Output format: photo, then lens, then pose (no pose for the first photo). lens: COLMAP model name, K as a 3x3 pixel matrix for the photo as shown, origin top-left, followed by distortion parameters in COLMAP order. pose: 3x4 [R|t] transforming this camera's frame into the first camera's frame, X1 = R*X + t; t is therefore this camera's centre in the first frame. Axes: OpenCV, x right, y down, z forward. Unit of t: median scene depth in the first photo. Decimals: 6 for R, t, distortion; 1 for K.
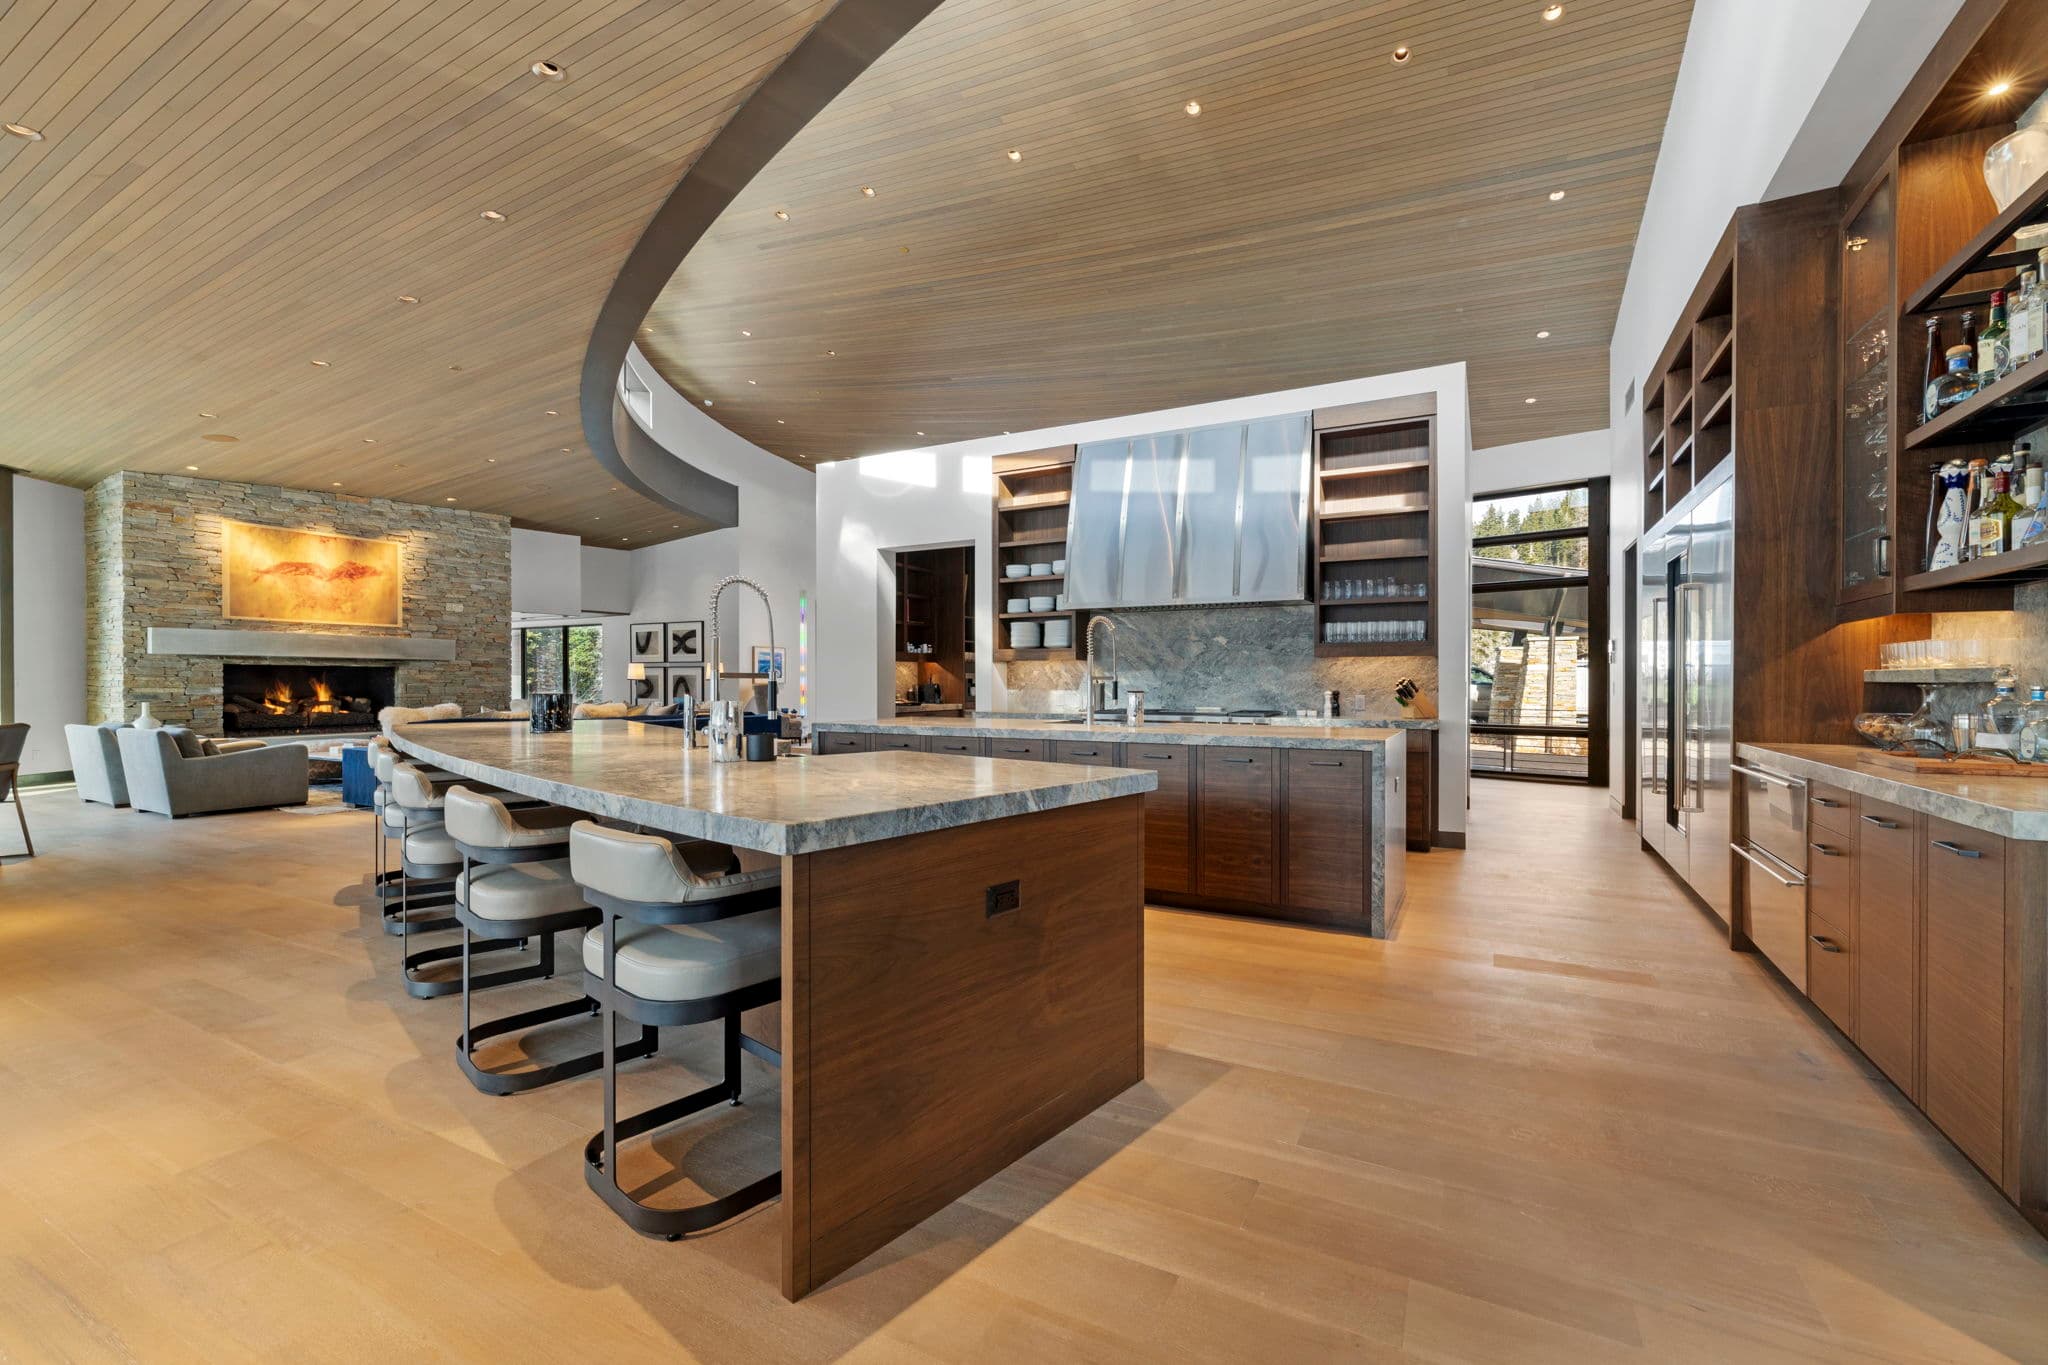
lens RADIAL K [[863.5, 0, 1024.0], [0, 863.5, 682.5], [0, 0, 1]] dist [0.000611, -0.000027]
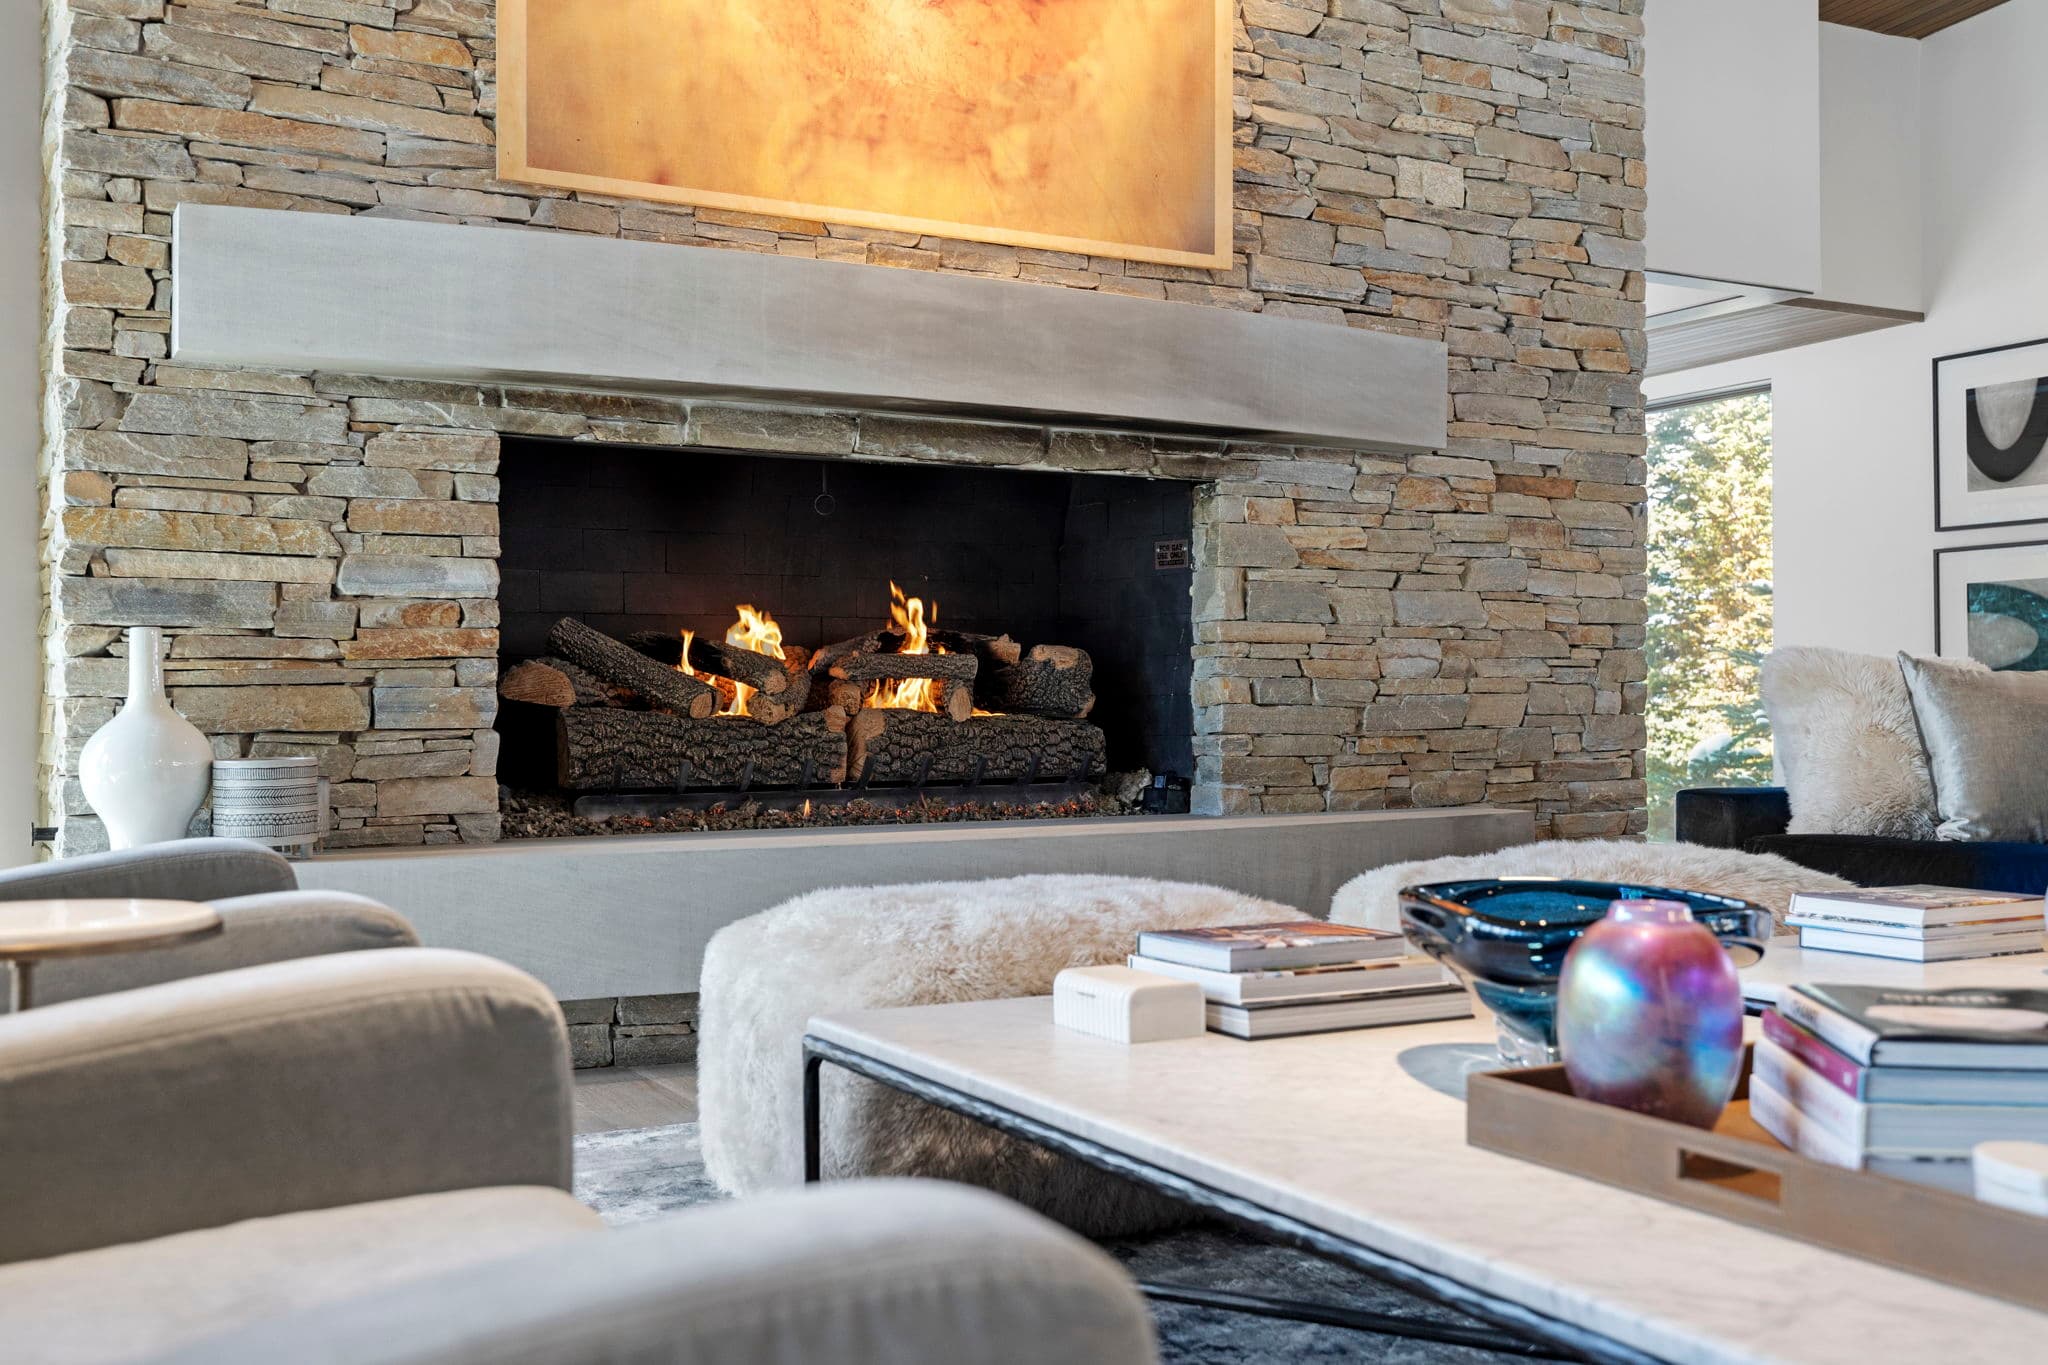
lens RADIAL K [[1935.2, 0, 1024.0], [0, 1935.2, 682.5], [0, 0, 1]] dist [-0.000883, 0.001823]
pose [[0.842497, -0.008750, -0.538630, -0.526239], [0.001875, 0.999910, -0.013312, 0.031786], [0.538698, 0.010206, 0.842437, 0.613659]]
